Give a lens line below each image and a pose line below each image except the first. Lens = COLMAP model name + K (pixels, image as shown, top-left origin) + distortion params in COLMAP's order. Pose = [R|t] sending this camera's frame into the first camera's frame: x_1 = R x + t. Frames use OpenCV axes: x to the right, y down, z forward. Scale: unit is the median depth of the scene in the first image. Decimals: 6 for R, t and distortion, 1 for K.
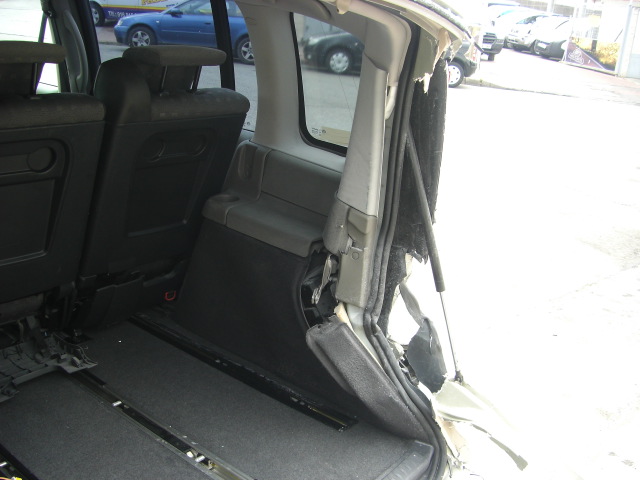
lens RADIAL K [[723.3, 0, 300.9], [0, 723.3, 273.4], [0, 0, 1]] dist [-0.185755, 0.145207]
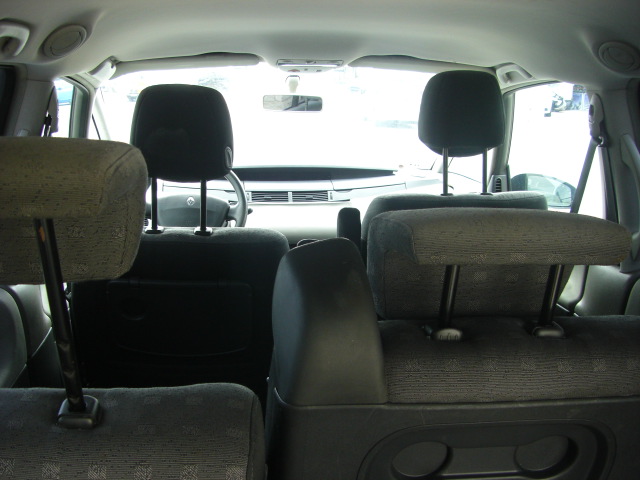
lens RADIAL K [[723.3, 0, 300.9], [0, 723.3, 273.4], [0, 0, 1]] dist [-0.185755, 0.145207]
pose [[0.747495, 0.087198, -0.658519, -0.189793], [-0.188353, 0.978482, -0.084237, -0.212163], [0.637004, 0.187001, 0.747834, 0.518039]]
